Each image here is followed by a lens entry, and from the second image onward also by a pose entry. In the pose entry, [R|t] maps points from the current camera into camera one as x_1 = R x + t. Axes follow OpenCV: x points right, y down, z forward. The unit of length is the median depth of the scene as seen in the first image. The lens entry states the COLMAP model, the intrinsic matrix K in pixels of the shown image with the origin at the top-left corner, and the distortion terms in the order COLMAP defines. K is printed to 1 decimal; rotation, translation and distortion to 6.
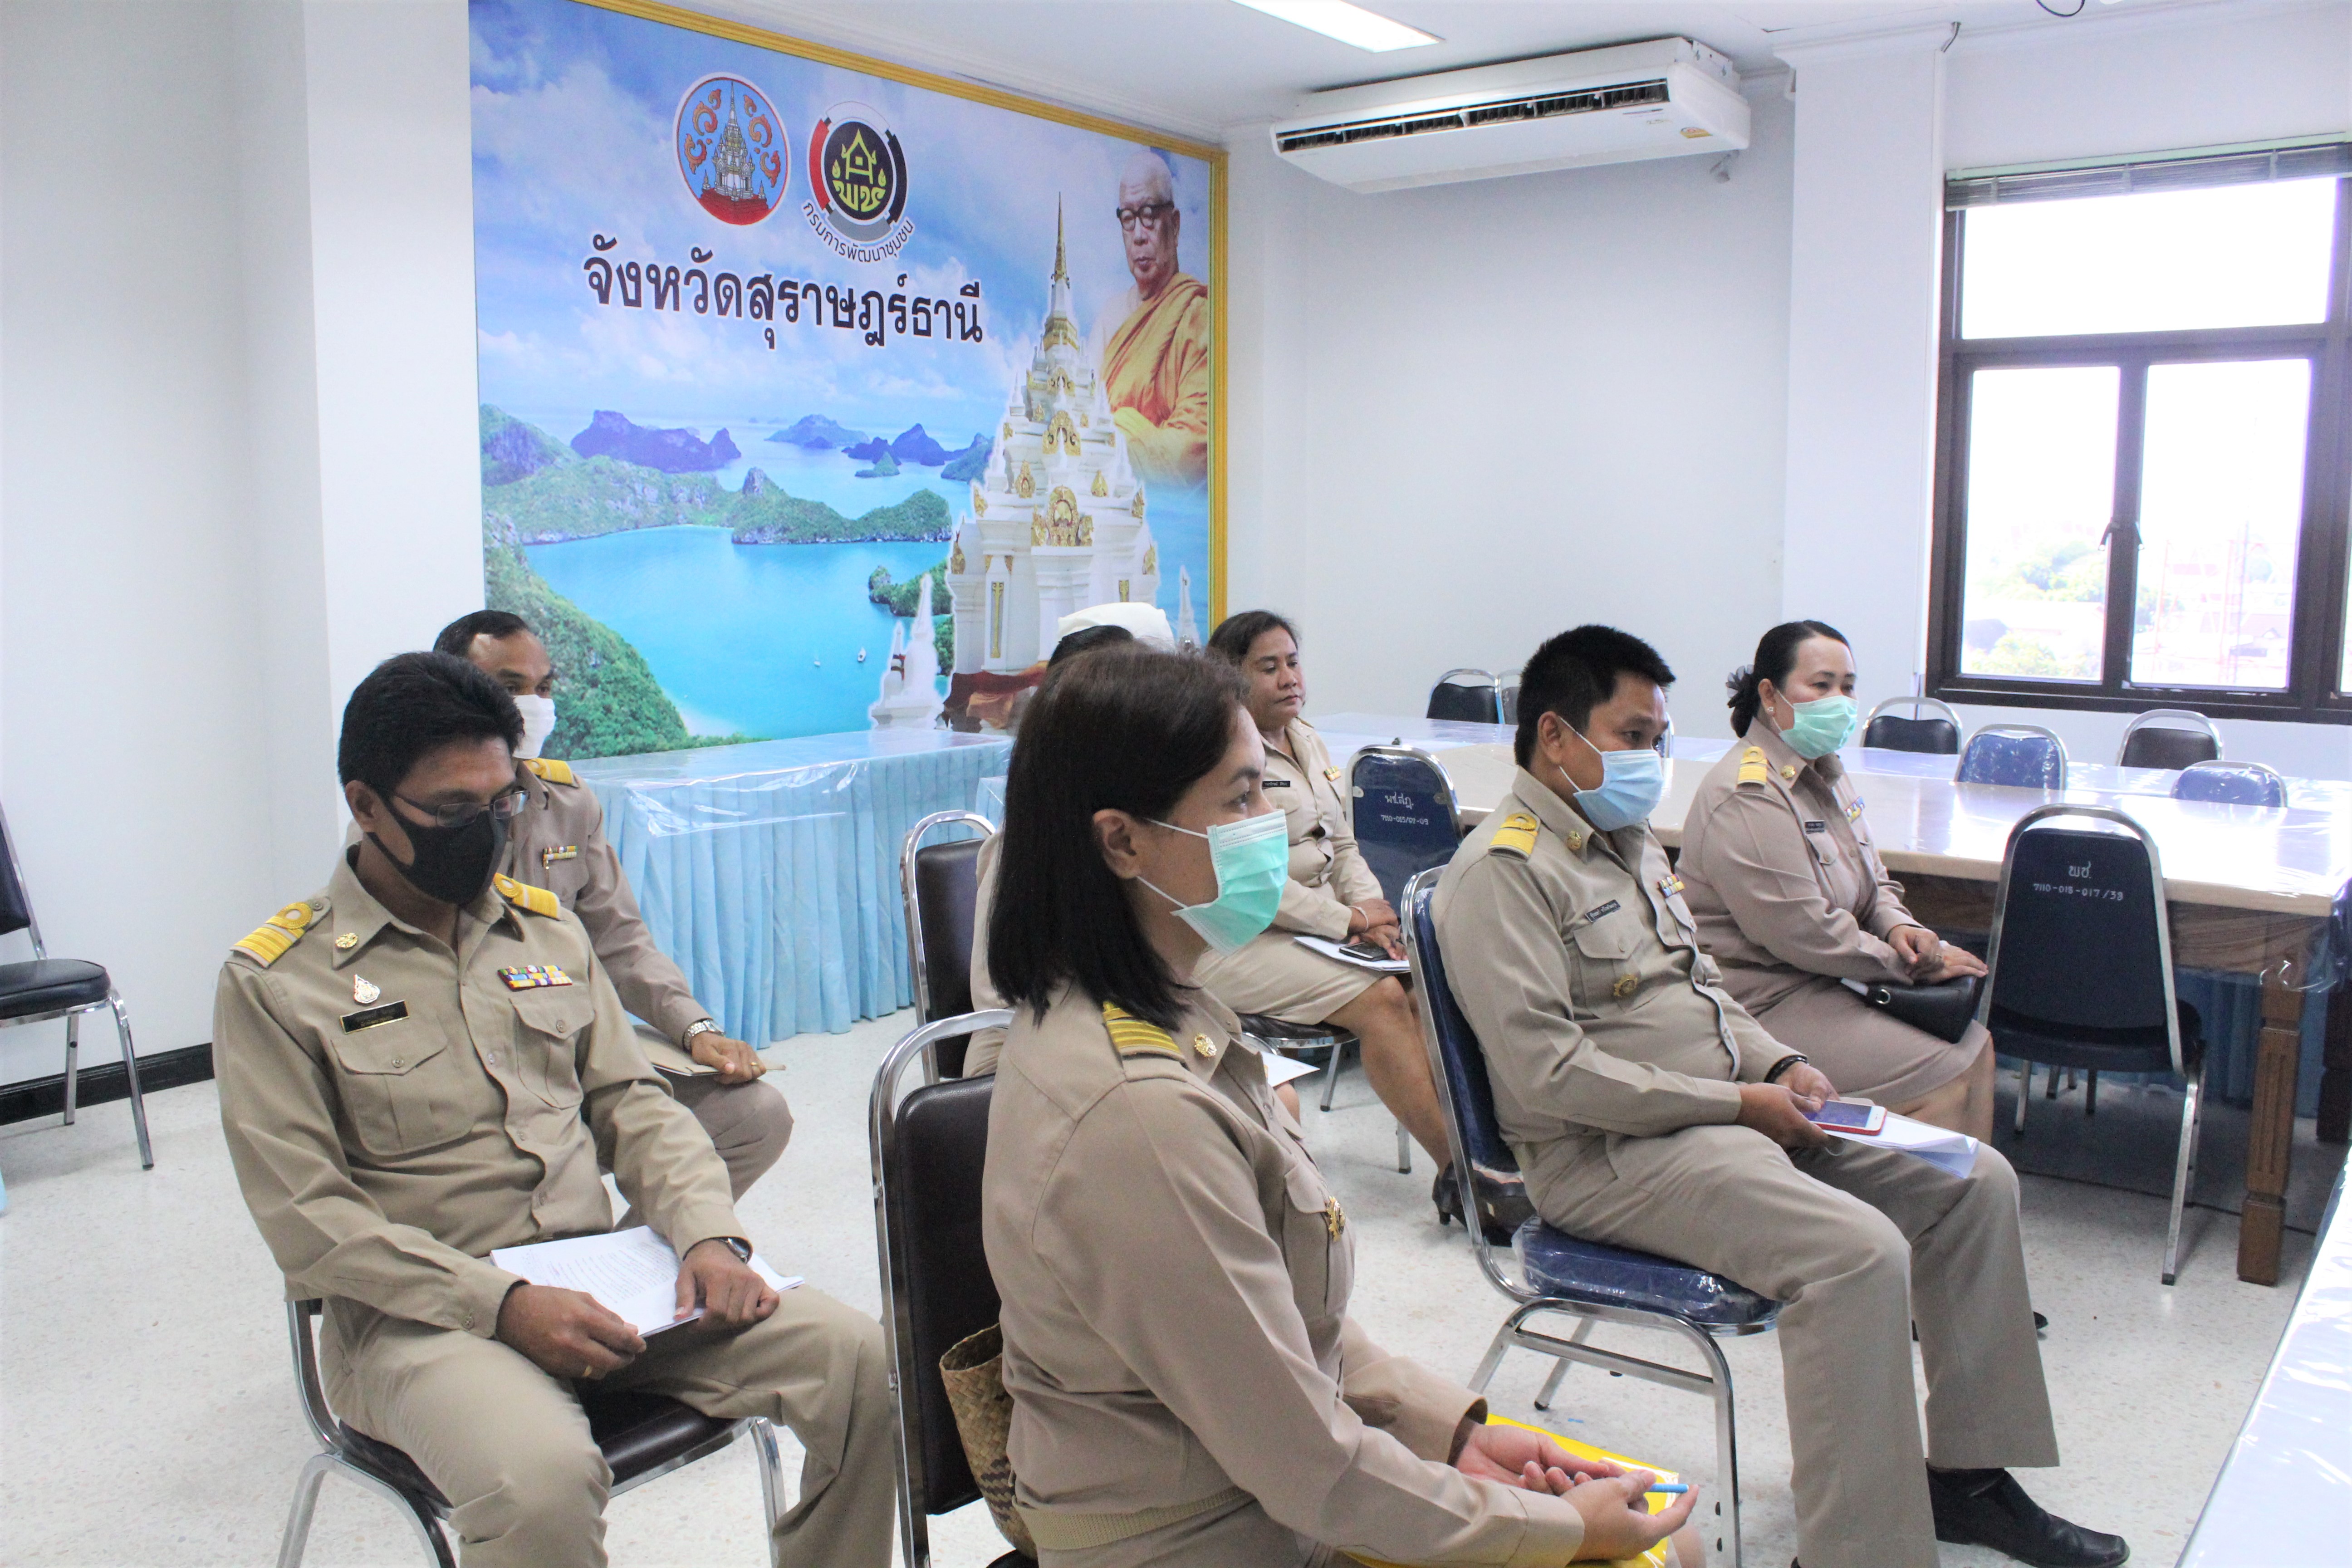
lens RADIAL K [[2009.9, 0, 1190.3], [0, 2009.9, 800.1], [0, 0, 1]] dist [-0.038214, 0.010670]
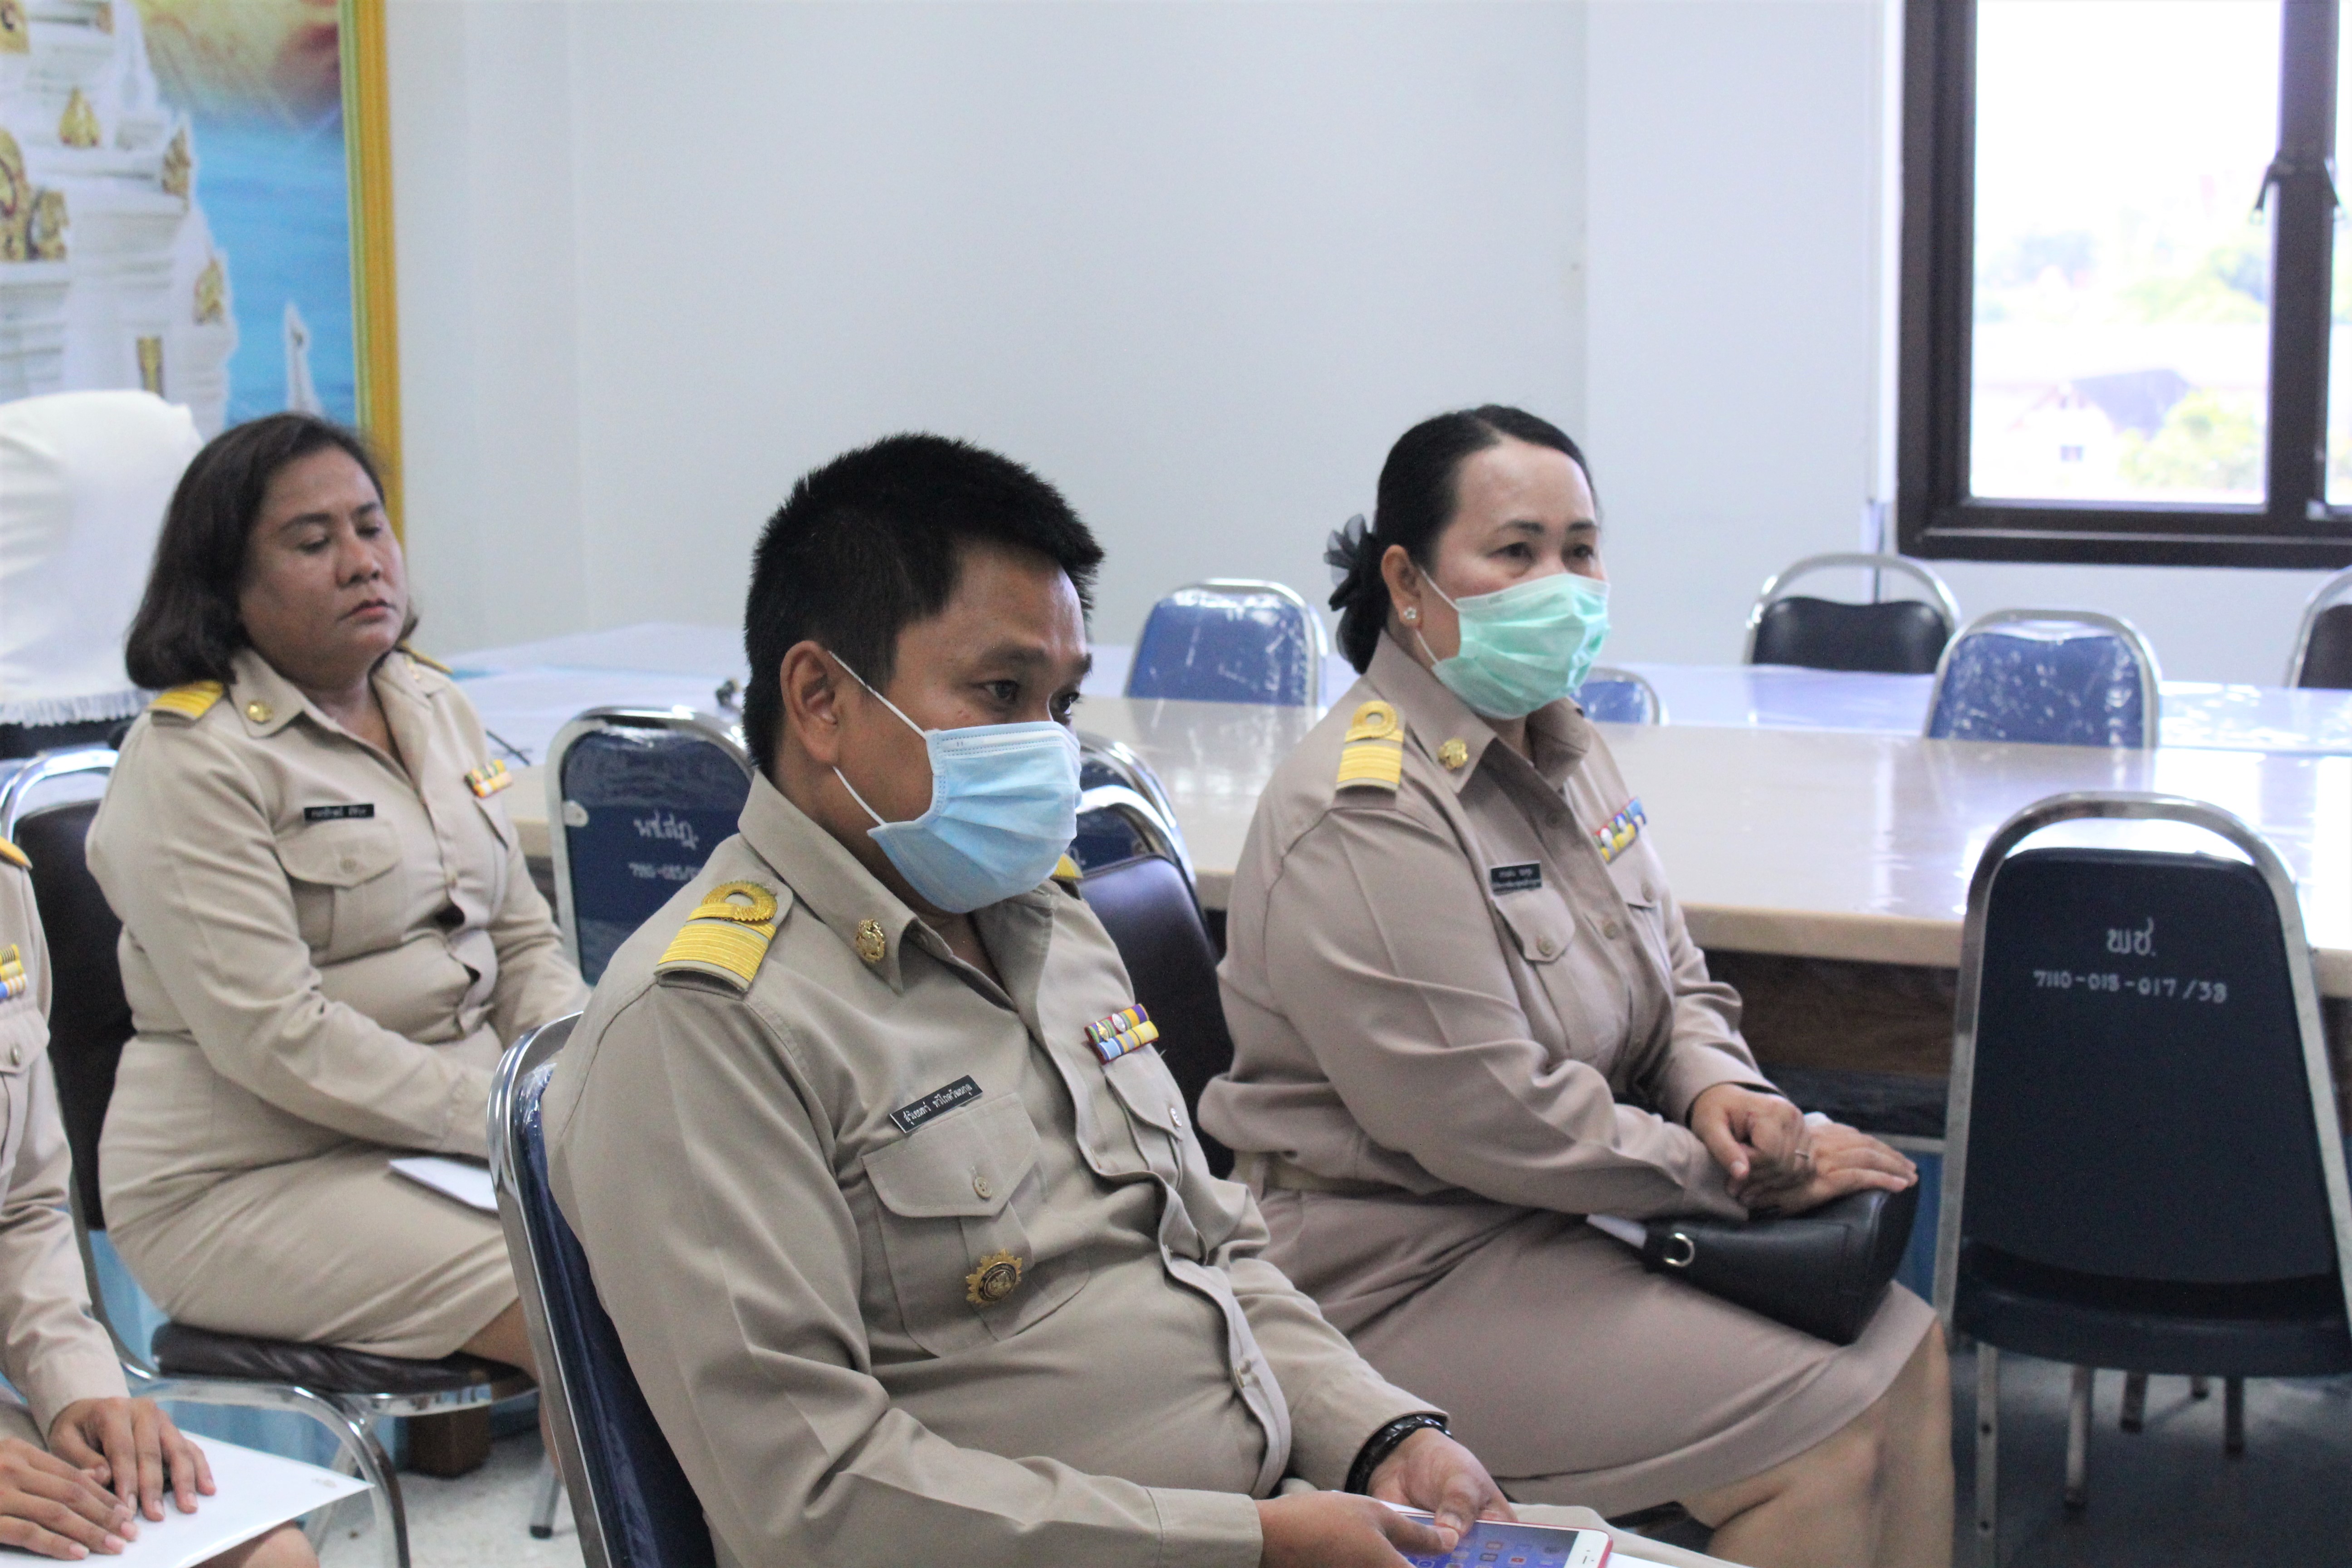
lens RADIAL K [[4224.4, 0, 1172.4], [0, 4224.4, 785.2], [0, 0, 1]] dist [0.043526, 0.000000]
pose [[0.990078, -0.031184, 0.137012, 0.108753], [0.031206, 0.999511, 0.001991, -0.010489], [-0.137007, 0.002304, 0.990567, 0.082895]]
